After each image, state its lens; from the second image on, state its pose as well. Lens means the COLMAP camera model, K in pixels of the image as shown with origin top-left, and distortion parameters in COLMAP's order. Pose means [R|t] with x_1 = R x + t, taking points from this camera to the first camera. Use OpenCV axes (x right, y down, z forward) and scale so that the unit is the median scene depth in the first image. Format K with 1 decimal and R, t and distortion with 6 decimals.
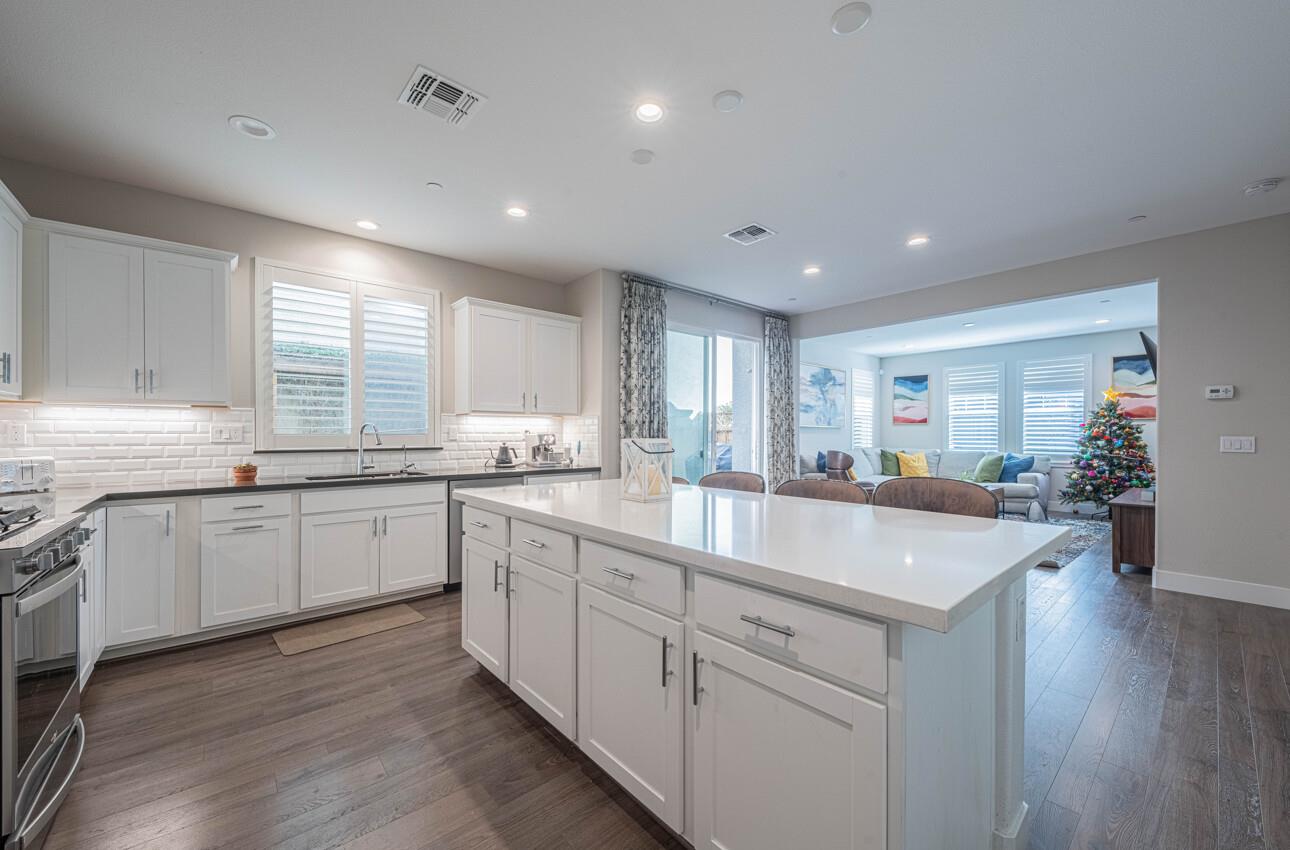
lens RADIAL K [[488.4, 0, 659.3], [0, 488.4, 427.3], [0, 0, 1]] dist [0.001199, -0.003958]
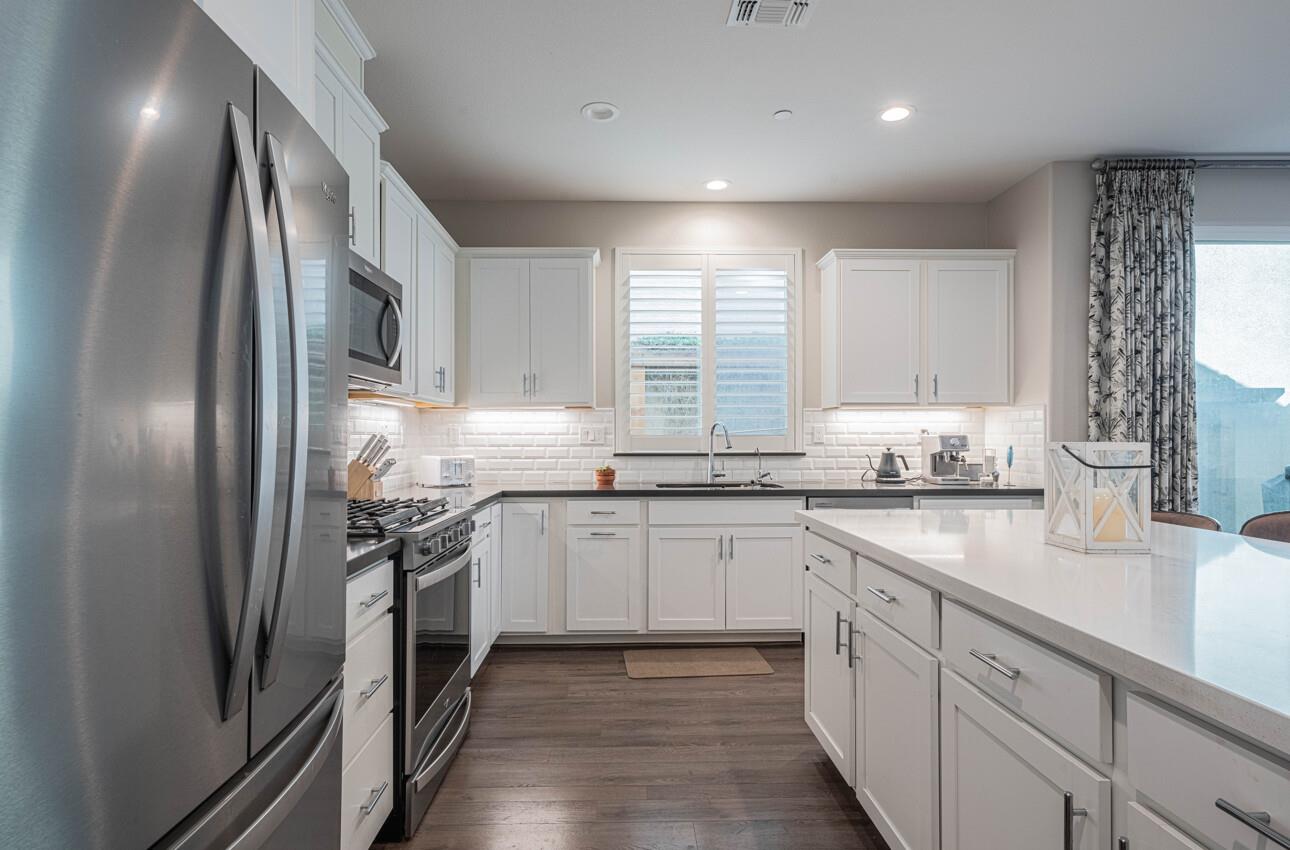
lens RADIAL K [[682.2, 0, 645.0], [0, 682.2, 425.0], [0, 0, 1]] dist [0.002008, 0.001346]
pose [[0.760535, -0.011066, -0.649203, 0.064454], [0.010411, 0.999934, -0.004848, 0.000711], [0.649213, -0.003072, 0.760600, 0.033350]]
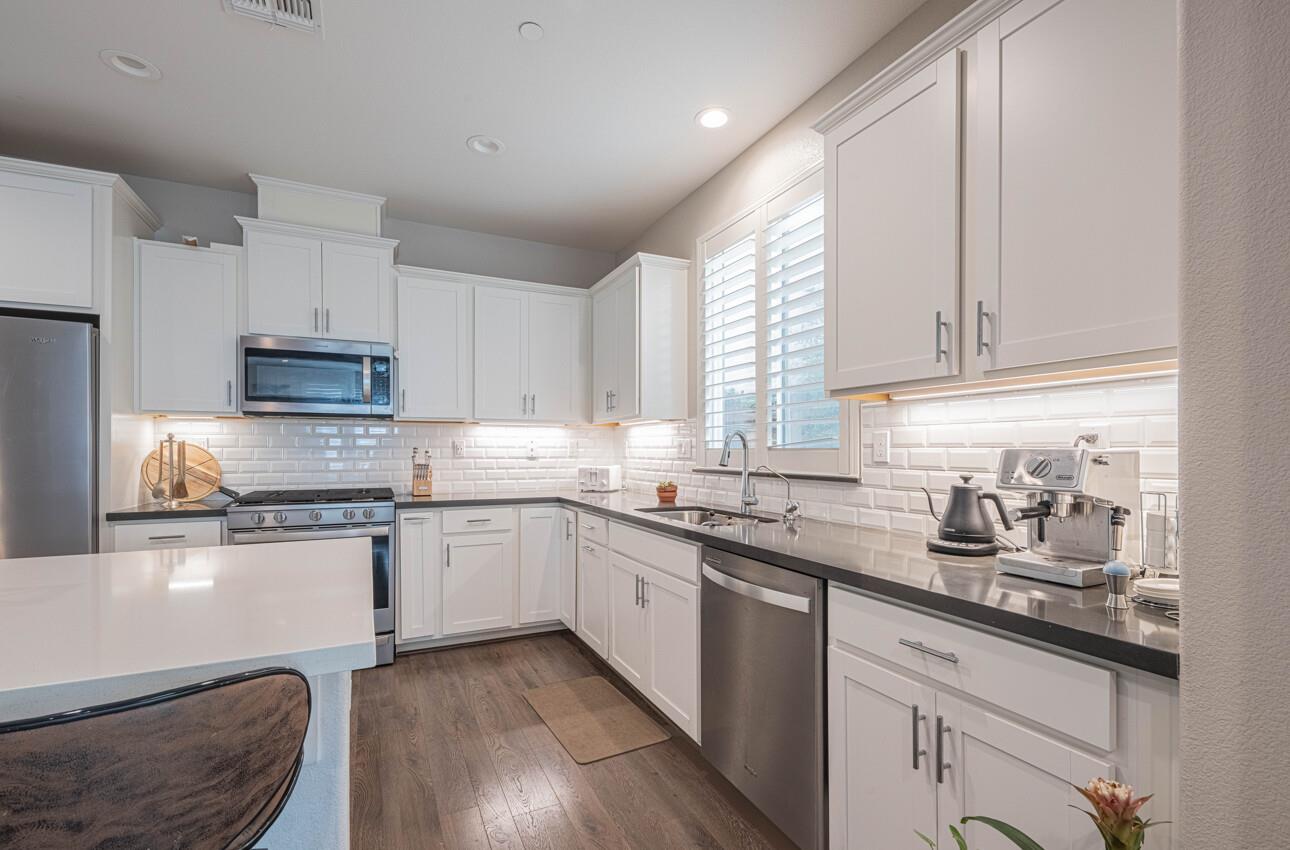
lens RADIAL K [[575.8, 0, 640.8], [0, 575.8, 446.5], [0, 0, 1]] dist [0.026641, 0.000104]
pose [[-0.295481, -0.006431, -0.955327, 0.145927], [0.010439, 0.999896, -0.009960, 0.016772], [0.955292, -0.012915, -0.295383, 1.092759]]
